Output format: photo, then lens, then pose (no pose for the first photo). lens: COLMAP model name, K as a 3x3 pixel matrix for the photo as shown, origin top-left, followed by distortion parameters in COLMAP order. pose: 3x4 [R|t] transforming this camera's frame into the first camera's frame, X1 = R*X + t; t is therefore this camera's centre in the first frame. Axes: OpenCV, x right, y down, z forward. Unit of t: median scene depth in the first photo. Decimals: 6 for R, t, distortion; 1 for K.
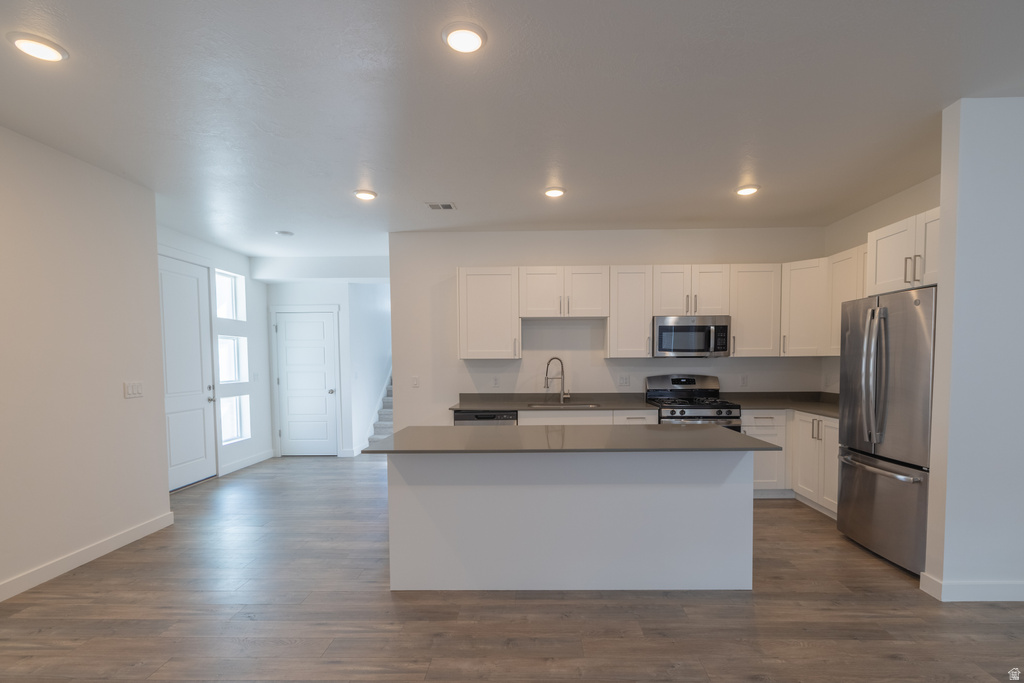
lens RADIAL K [[487.8, 0, 525.0], [0, 487.8, 384.3], [0, 0, 1]] dist [0.001799, 0.000139]
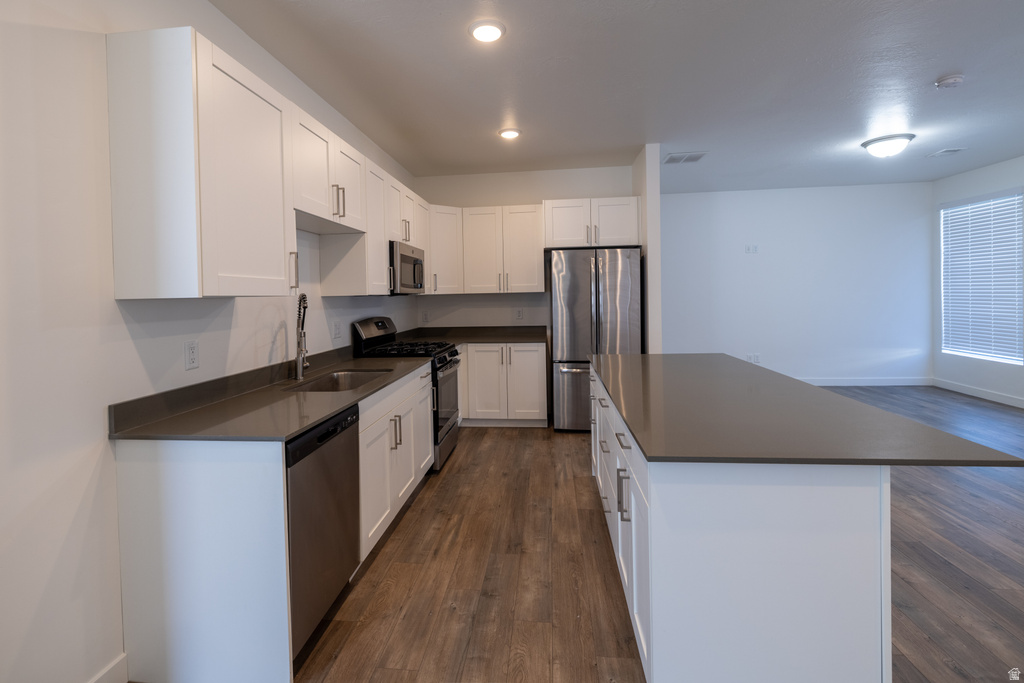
lens RADIAL K [[474.7, 0, 496.0], [0, 474.7, 302.3], [0, 0, 1]] dist [0.000449, -0.000204]
pose [[0.091472, -0.009705, 0.995760, -0.436151], [0.071247, 0.997454, 0.003176, -0.032978], [-0.993256, 0.070655, 0.091930, 0.746181]]
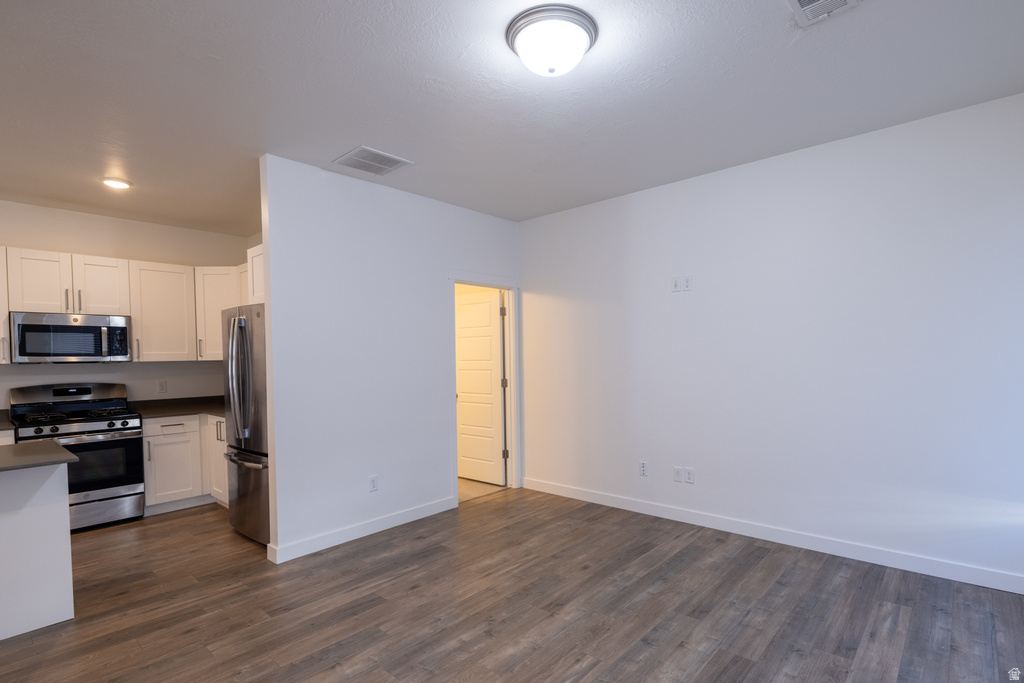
lens RADIAL K [[499.8, 0, 537.1], [0, 499.8, 371.7], [0, 0, 1]] dist [-0.000770, -0.000223]
pose [[0.633983, -0.026877, 0.772880, 0.171314], [0.050900, 0.998679, -0.007024, 0.006672], [-0.771670, 0.043793, 0.634513, -0.157683]]
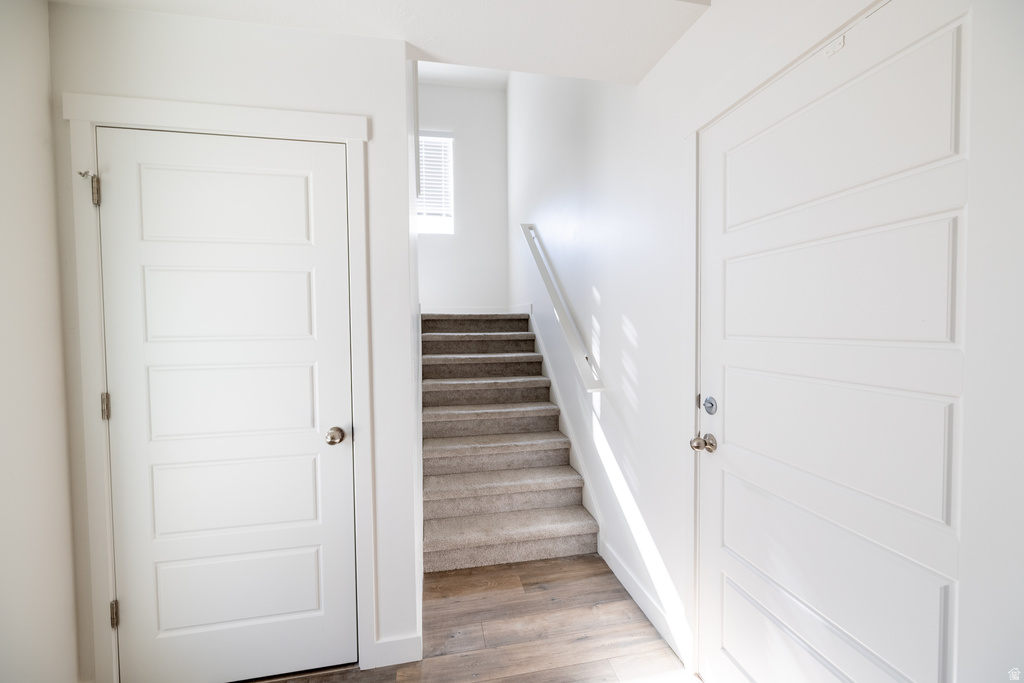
lens RADIAL K [[430.0, 0, 514.0], [0, 430.0, 338.1], [0, 0, 1]] dist [0.000901, 0.000041]
pose [[0.975246, -0.009582, 0.220917, -0.478307], [0.014022, 0.999730, -0.018536, -0.045540], [-0.220679, 0.021175, 0.975116, 1.007078]]
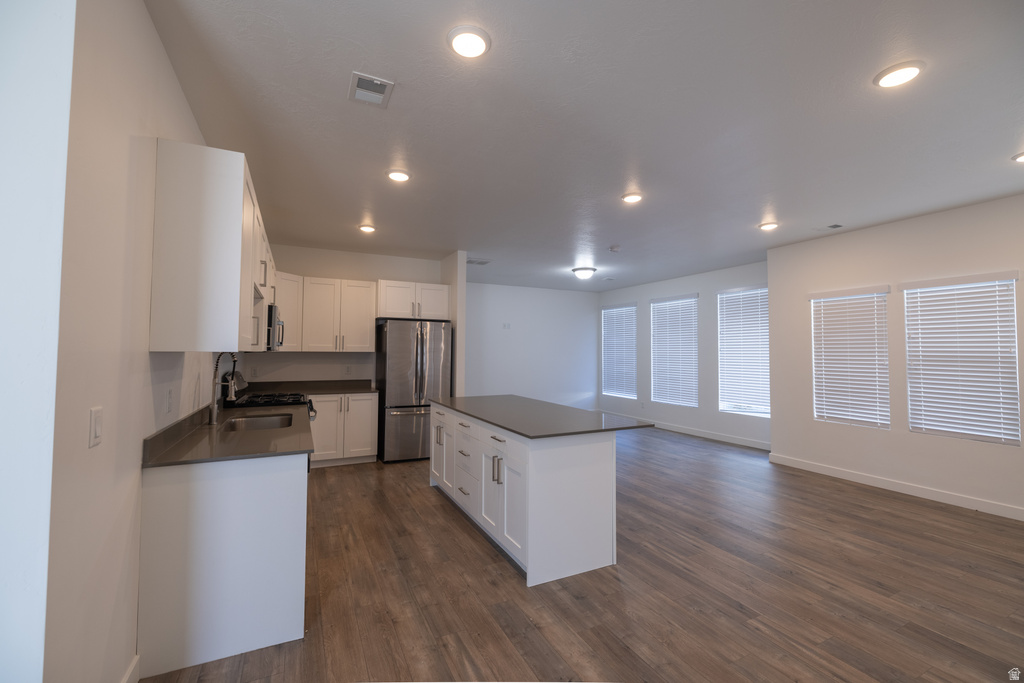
lens RADIAL K [[430.0, 0, 514.0], [0, 430.0, 338.1], [0, 0, 1]] dist [0.000901, 0.000041]
pose [[-0.467765, 0.035812, 0.883127, -0.594086], [0.042685, 0.998928, -0.017899, -0.044804], [-0.882822, 0.029324, -0.468792, 0.936765]]
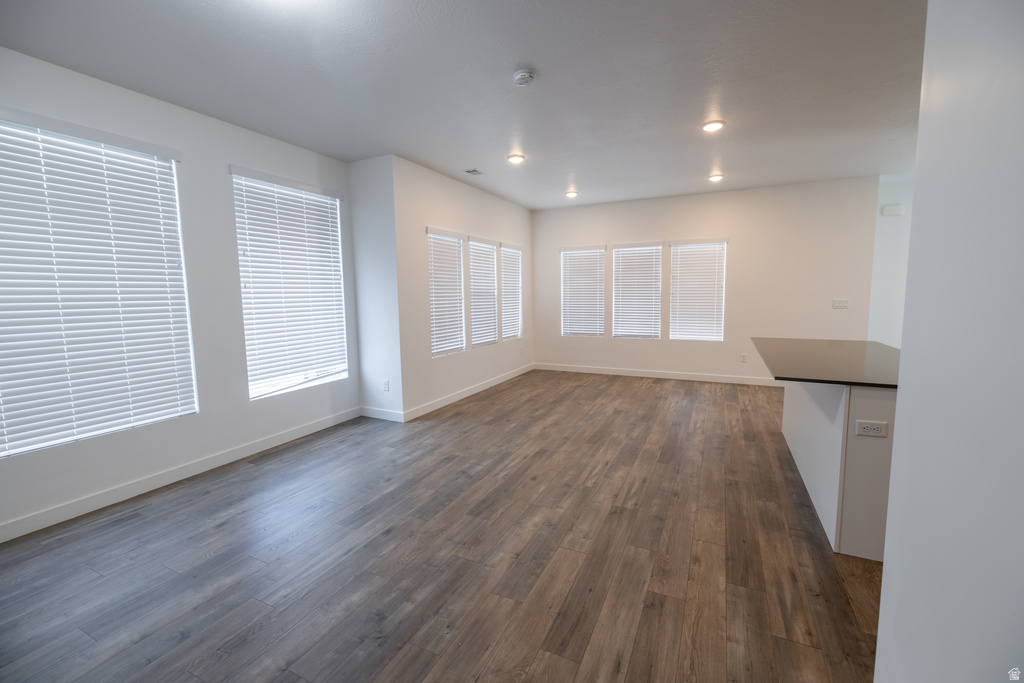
lens RADIAL K [[427.8, 0, 513.6], [0, 427.8, 340.3], [0, 0, 1]] dist [-0.001984, -0.000147]
pose [[-0.416408, 0.112196, -0.902229, 0.760471], [-0.030168, 0.990105, 0.137047, -0.024354], [0.908677, 0.084286, -0.408903, 0.425736]]
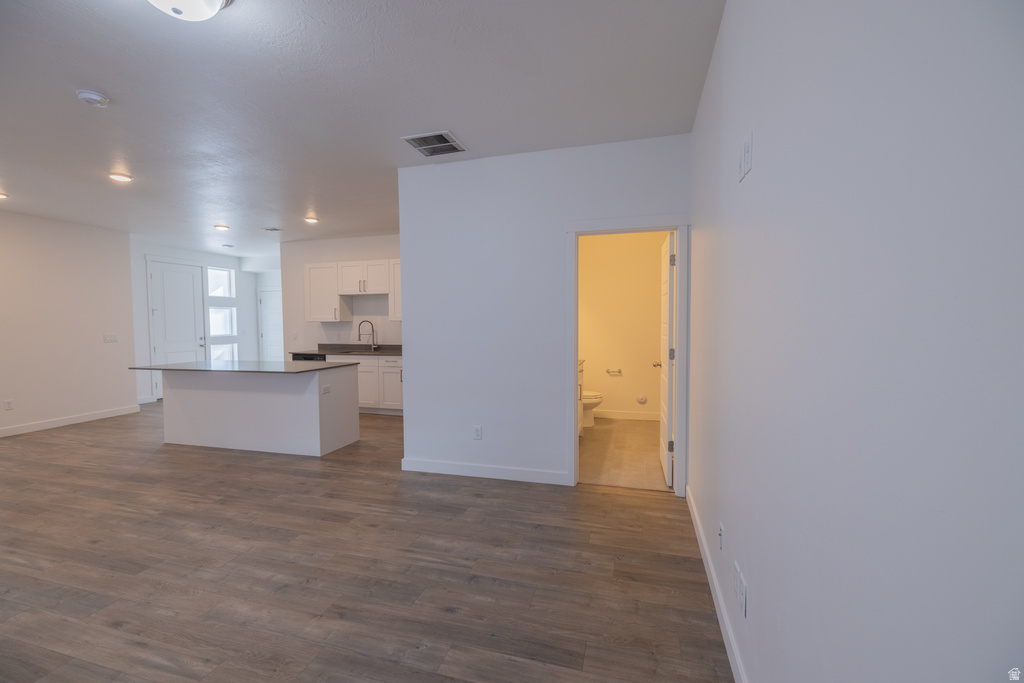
lens RADIAL K [[430.0, 0, 514.0], [0, 430.0, 338.1], [0, 0, 1]] dist [0.000901, 0.000041]
pose [[0.966760, 0.010216, -0.255481, 0.848465], [-0.012248, 0.999905, -0.006364, 0.001770], [0.255392, 0.009282, 0.966793, -0.166753]]
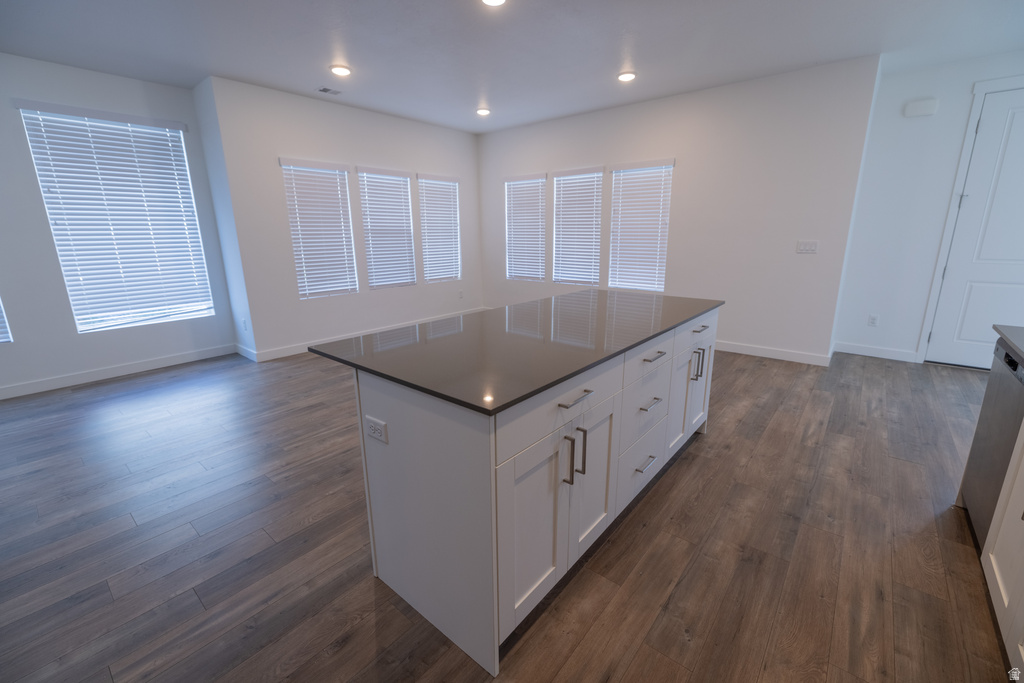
lens RADIAL K [[430.0, 0, 514.0], [0, 430.0, 338.1], [0, 0, 1]] dist [0.000901, 0.000041]
pose [[-0.619882, 0.202842, -0.758024, 0.411323], [-0.025314, 0.960340, 0.277682, -0.038408], [0.784287, 0.191318, -0.590163, 0.811086]]
